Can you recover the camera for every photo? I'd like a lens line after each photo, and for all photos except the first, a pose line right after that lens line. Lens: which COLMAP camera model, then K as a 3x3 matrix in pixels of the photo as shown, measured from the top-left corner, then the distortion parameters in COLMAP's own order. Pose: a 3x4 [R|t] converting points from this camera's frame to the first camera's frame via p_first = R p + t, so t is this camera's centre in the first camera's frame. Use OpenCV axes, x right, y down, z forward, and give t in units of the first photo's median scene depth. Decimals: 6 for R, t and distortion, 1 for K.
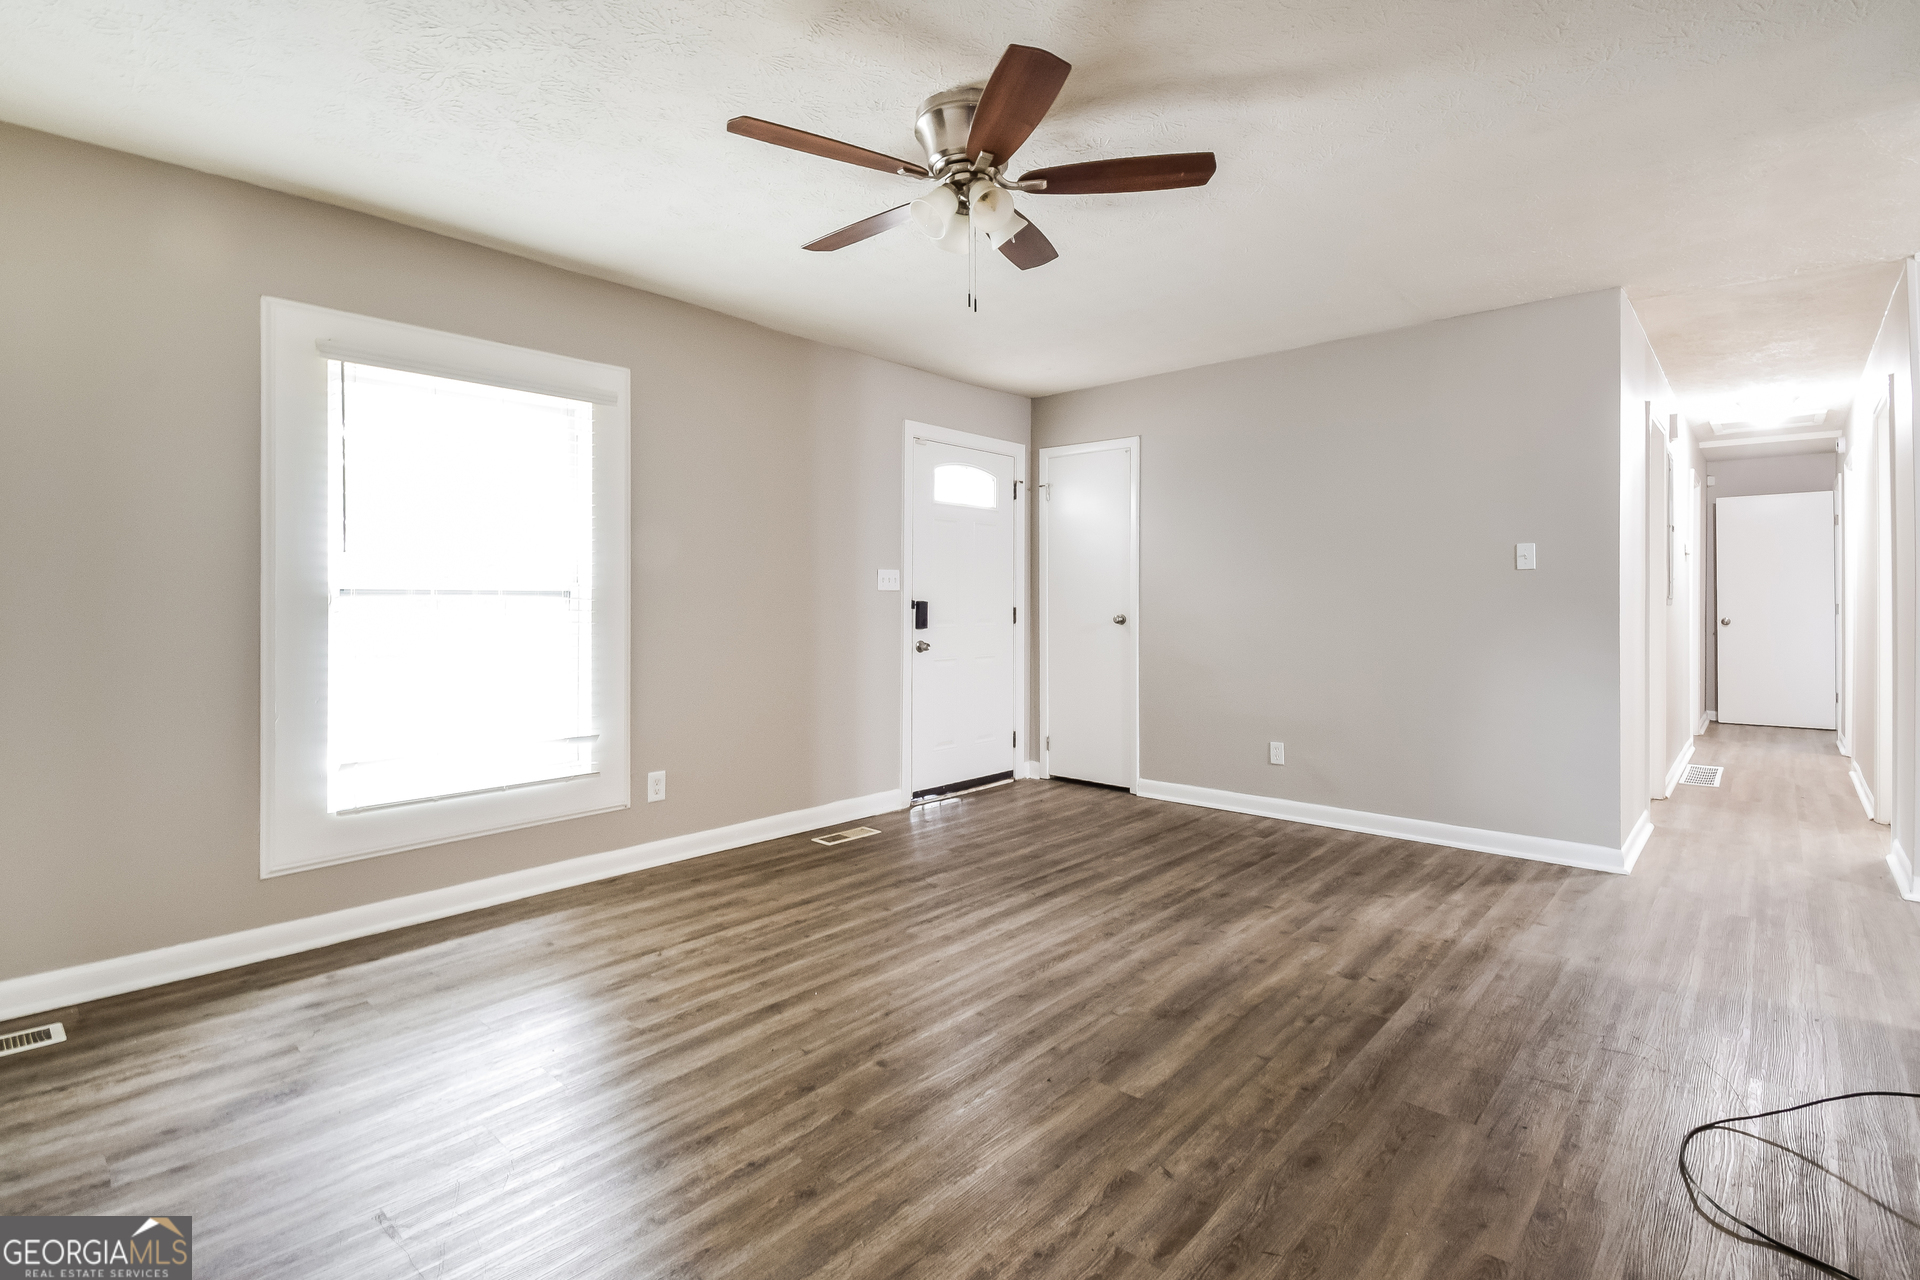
lens RADIAL K [[898.9, 0, 958.6], [0, 898.9, 593.8], [0, 0, 1]] dist [0.045527, -0.030635]
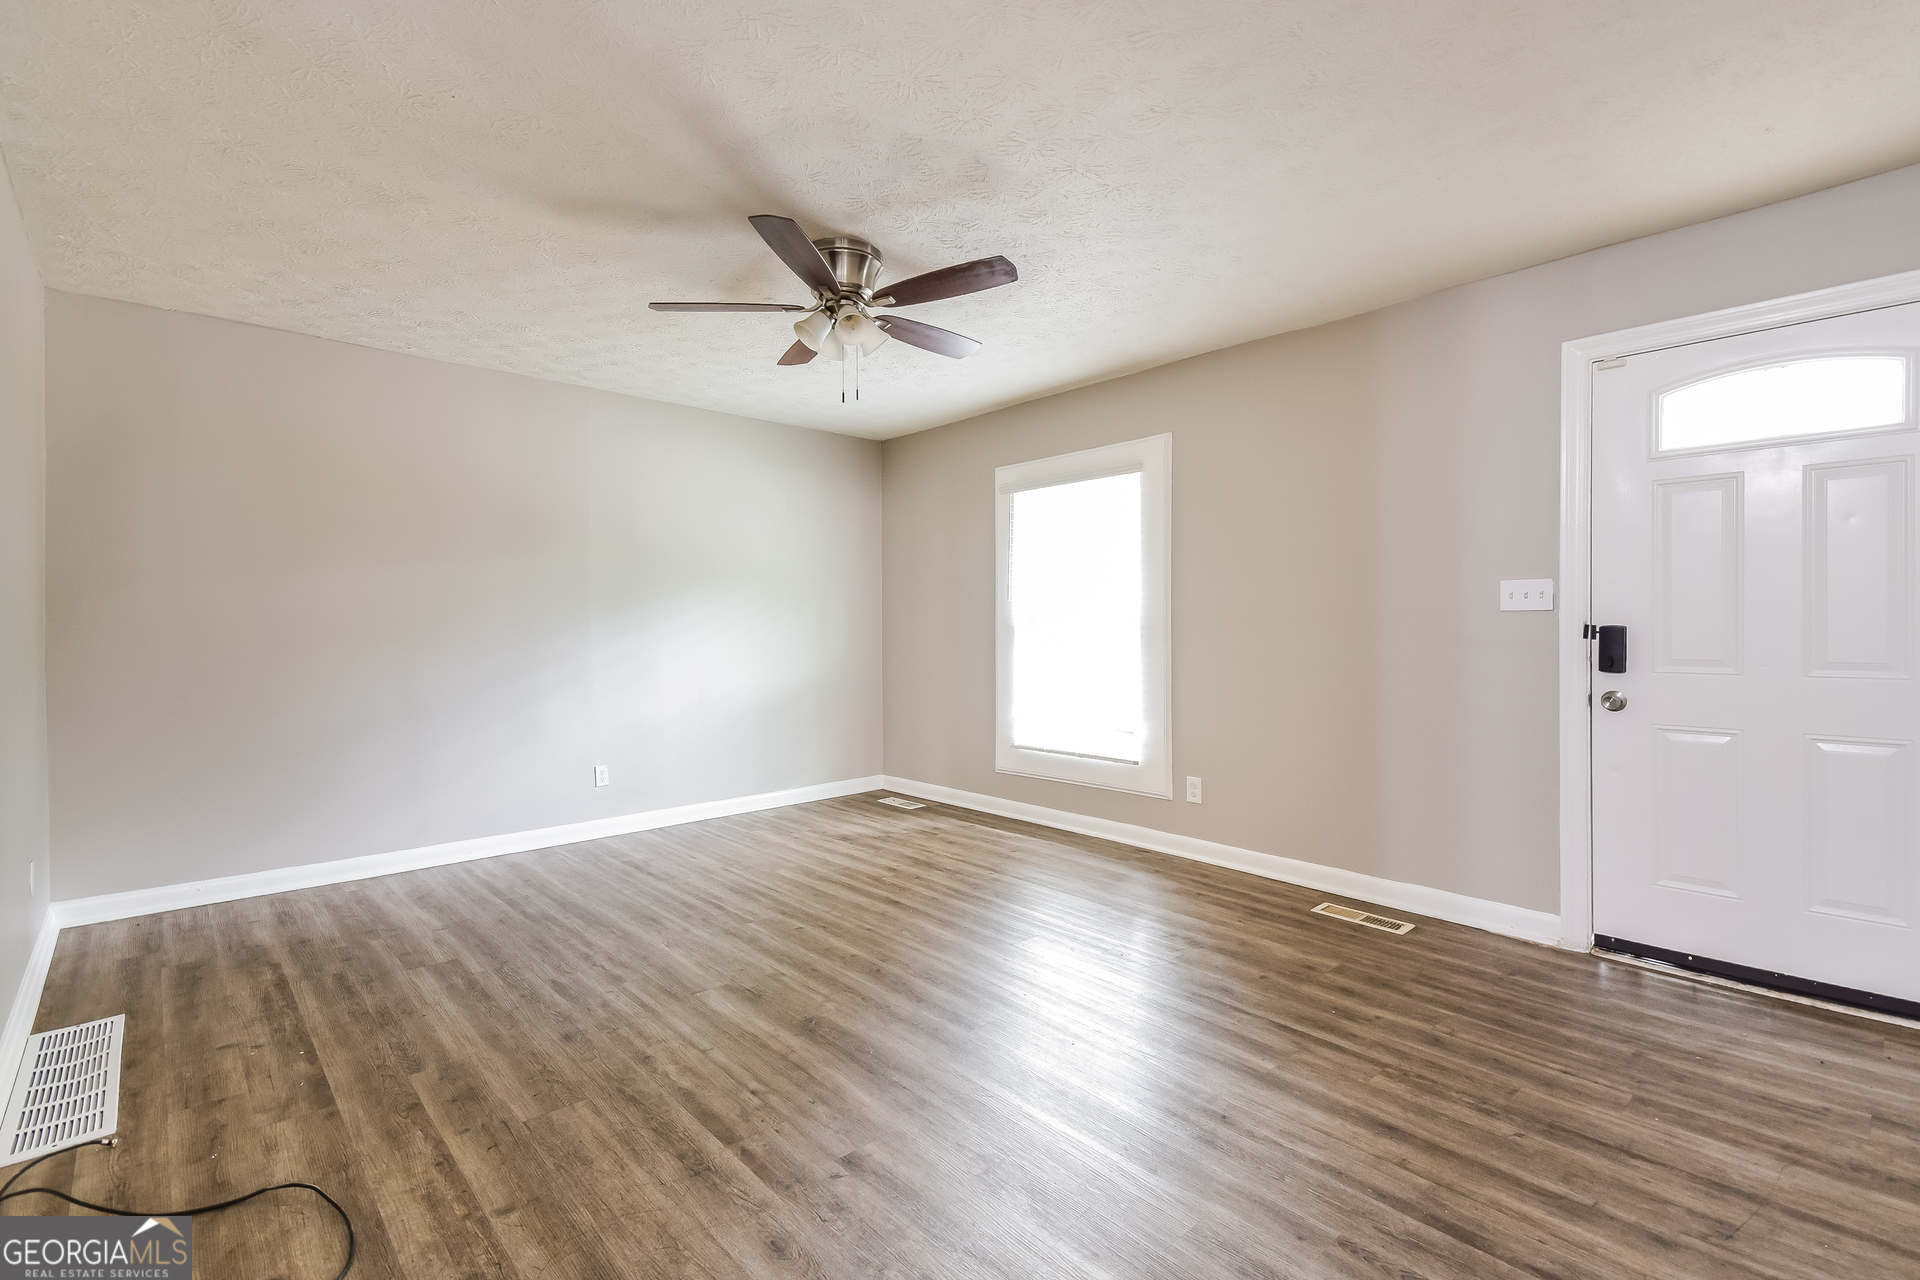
lens RADIAL K [[854.2, 0, 960.9], [0, 854.2, 632.2], [0, 0, 1]] dist [0.026866, -0.000183]
pose [[-0.094074, 0.007675, -0.995536, 1.007577], [0.010426, 0.999923, 0.006724, 0.005365], [0.995511, -0.009747, -0.094146, 1.066378]]
